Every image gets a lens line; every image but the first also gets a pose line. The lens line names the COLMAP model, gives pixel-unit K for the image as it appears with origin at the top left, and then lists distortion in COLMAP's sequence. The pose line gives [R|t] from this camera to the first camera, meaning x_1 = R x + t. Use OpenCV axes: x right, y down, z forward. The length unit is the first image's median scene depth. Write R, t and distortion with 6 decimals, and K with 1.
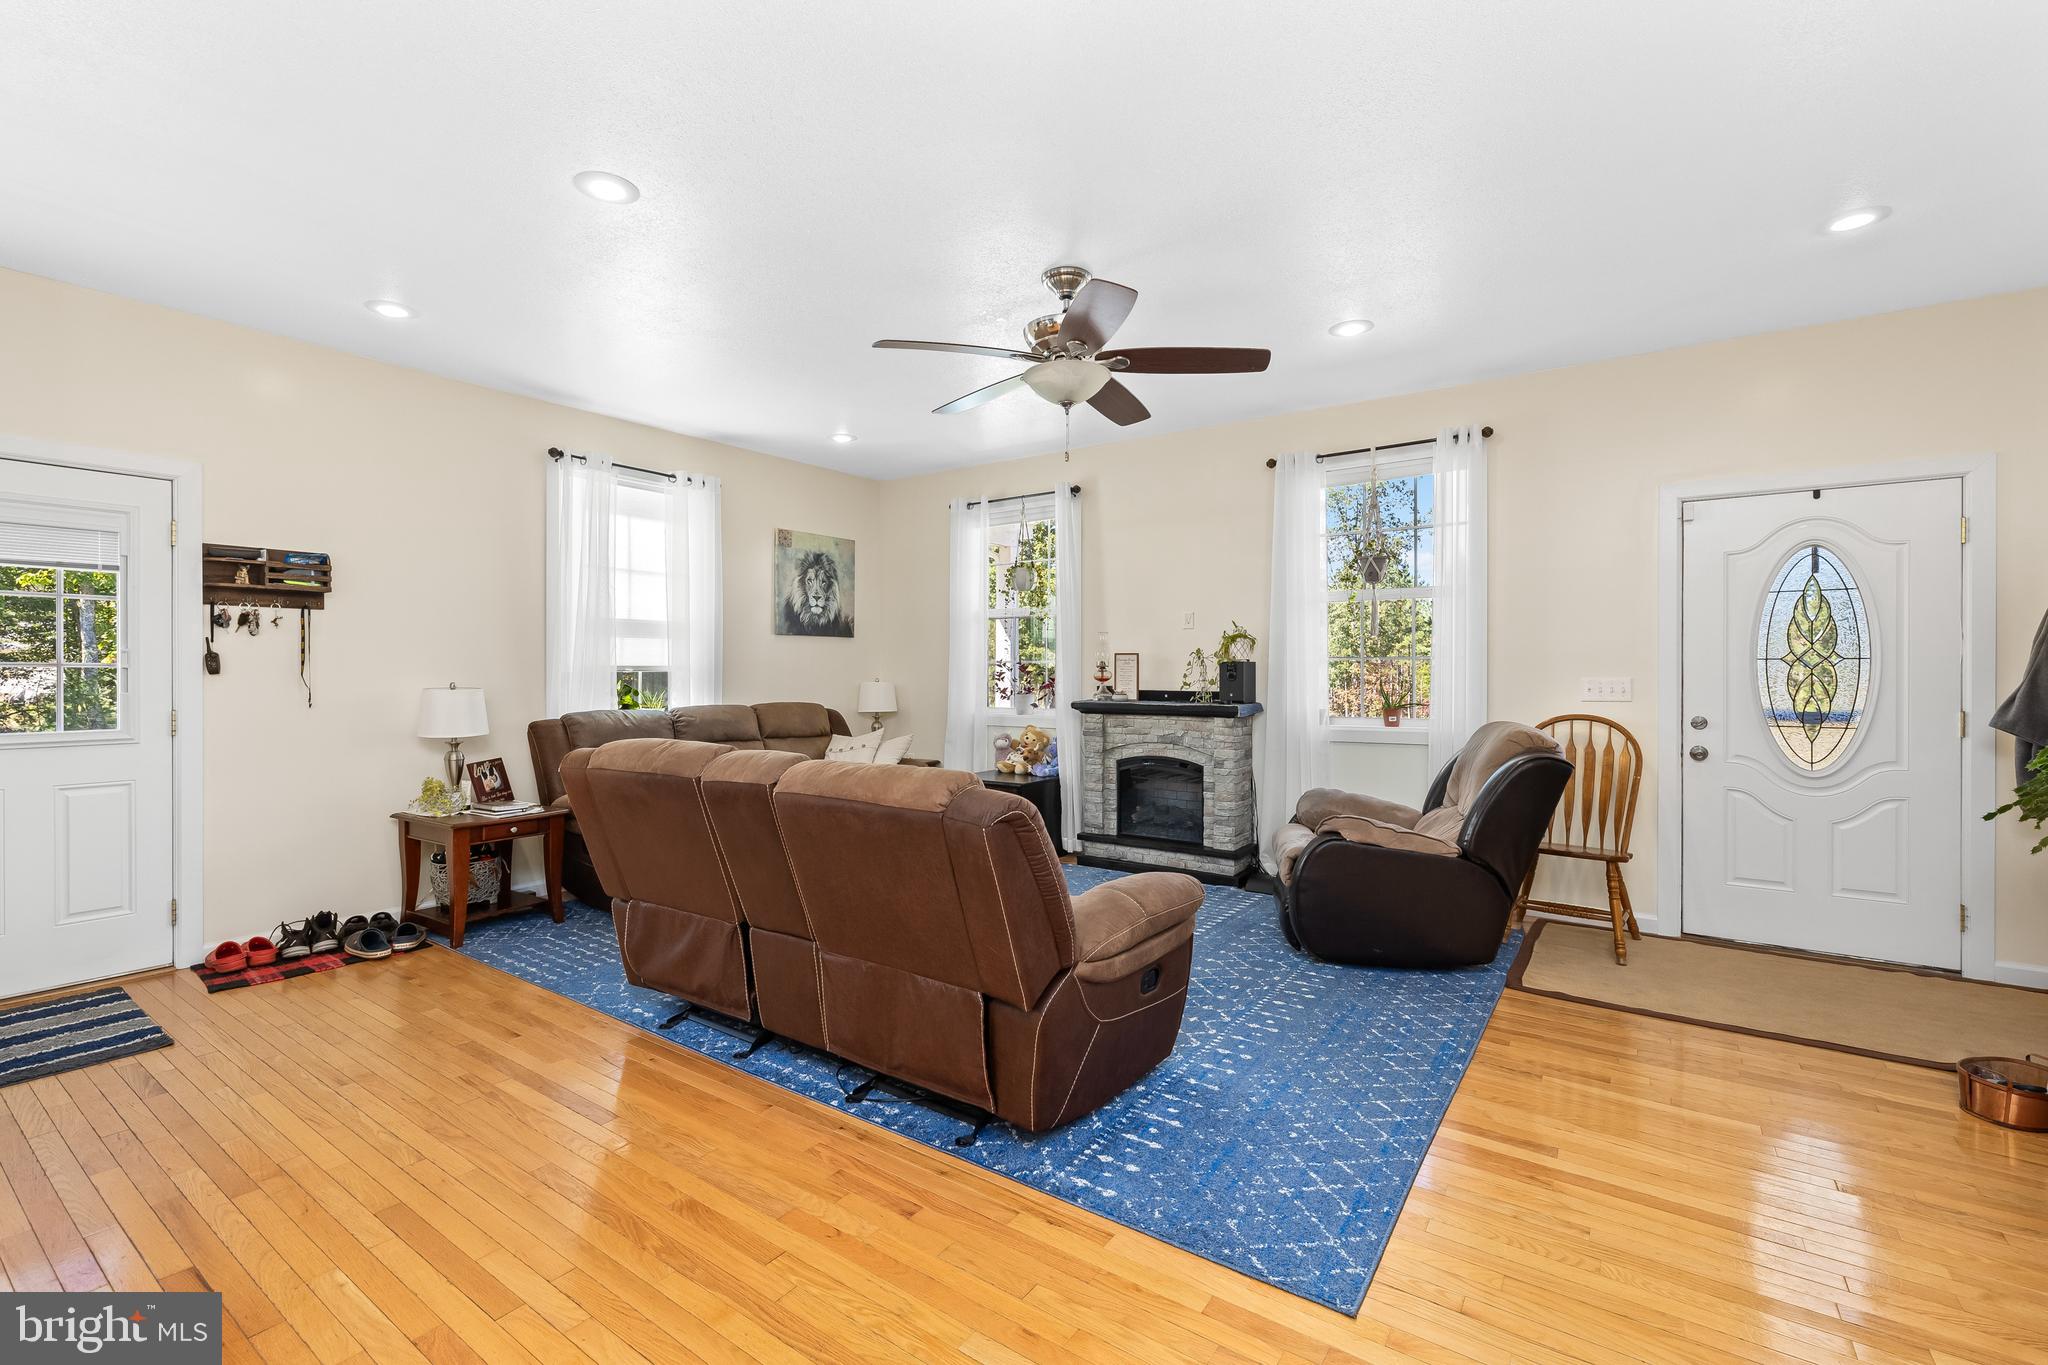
lens RADIAL K [[880.6, 0, 1029.6], [0, 880.6, 678.6], [0, 0, 1]] dist [-0.001602, -0.000124]
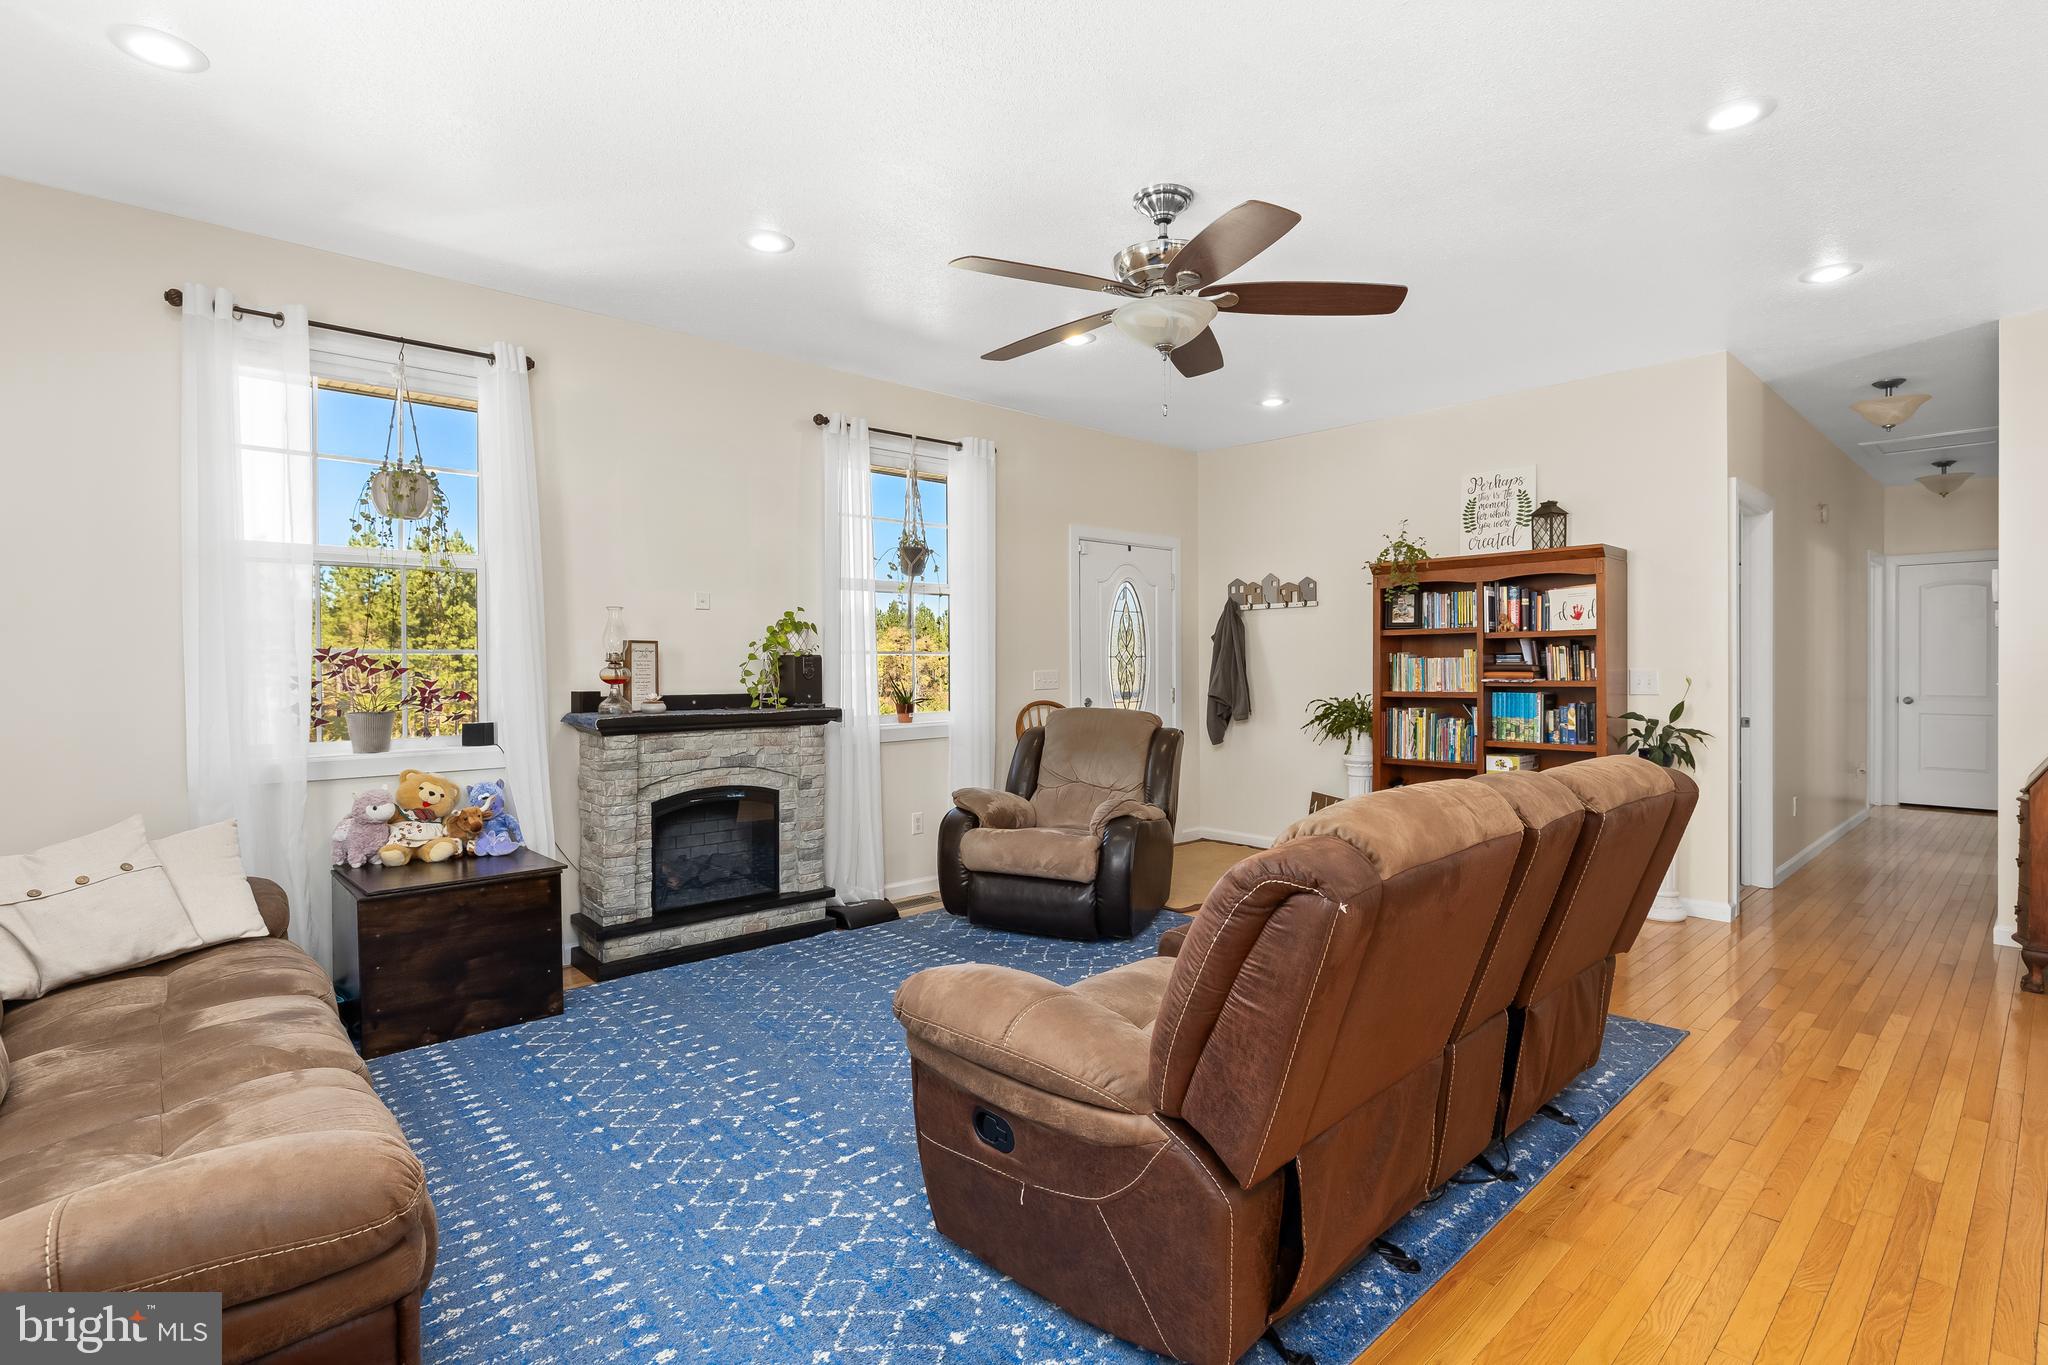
lens RADIAL K [[981.1, 0, 1003.1], [0, 981.1, 678.9], [0, 0, 1]] dist [-0.000754, 0.000196]
pose [[0.227592, -0.014043, 0.973655, -0.557695], [0.014514, 0.999834, 0.011028, -0.004369], [-0.973648, 0.011621, 0.227758, 0.577060]]
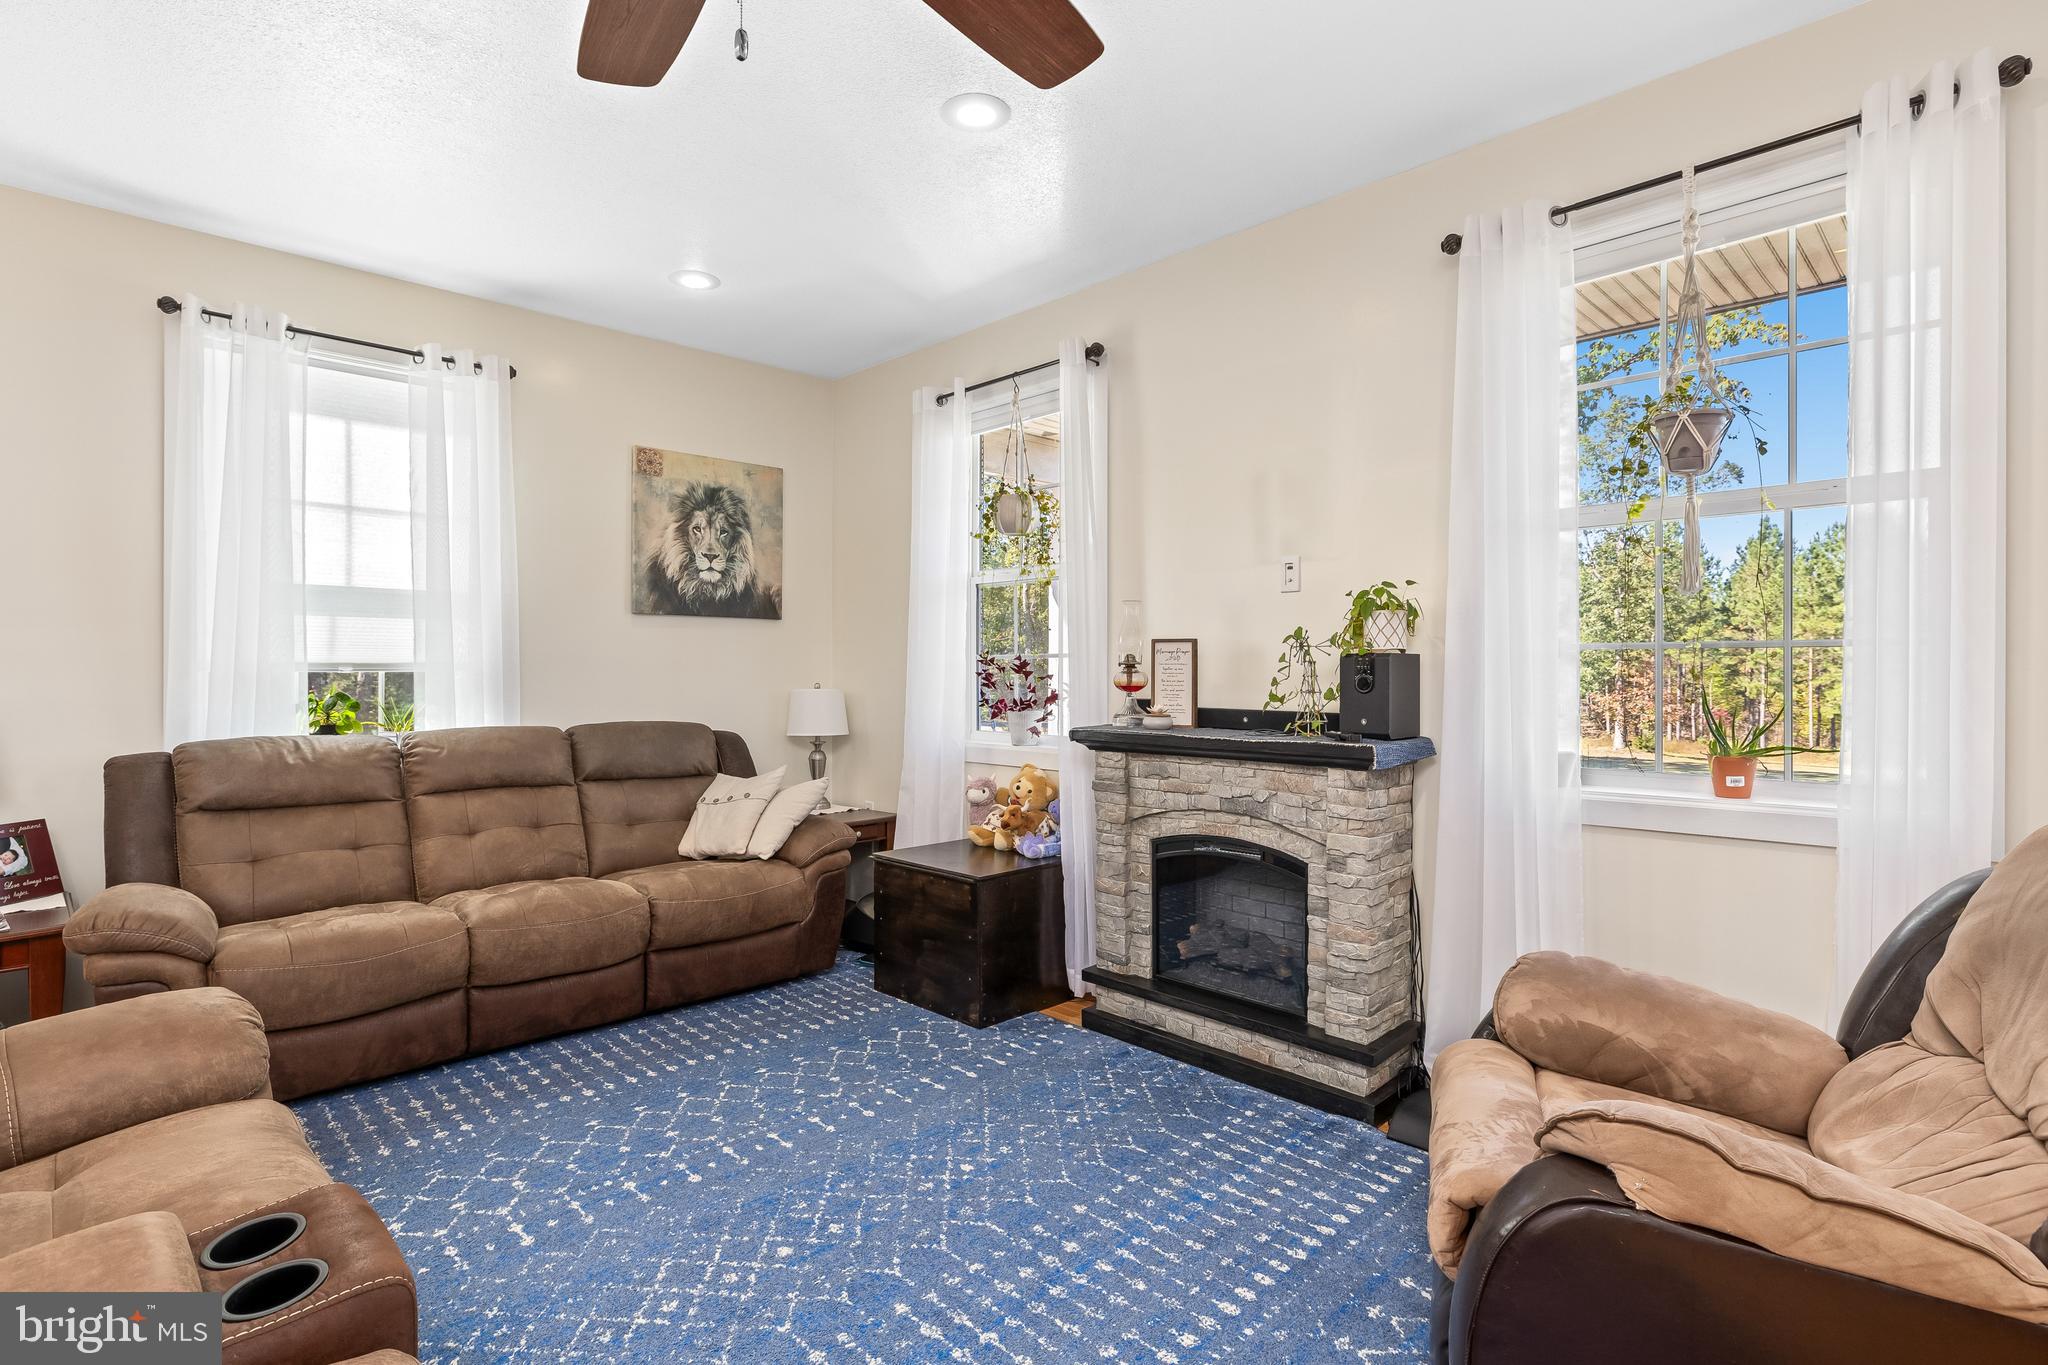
lens RADIAL K [[992.3, 0, 1026.5], [0, 992.3, 674.1], [0, 0, 1]] dist [-0.003531, 0.001214]
pose [[0.983054, 0.001765, -0.183306, 0.135434], [-0.002731, 0.999984, -0.005016, -0.004356], [0.183294, 0.005432, 0.983043, 0.393911]]
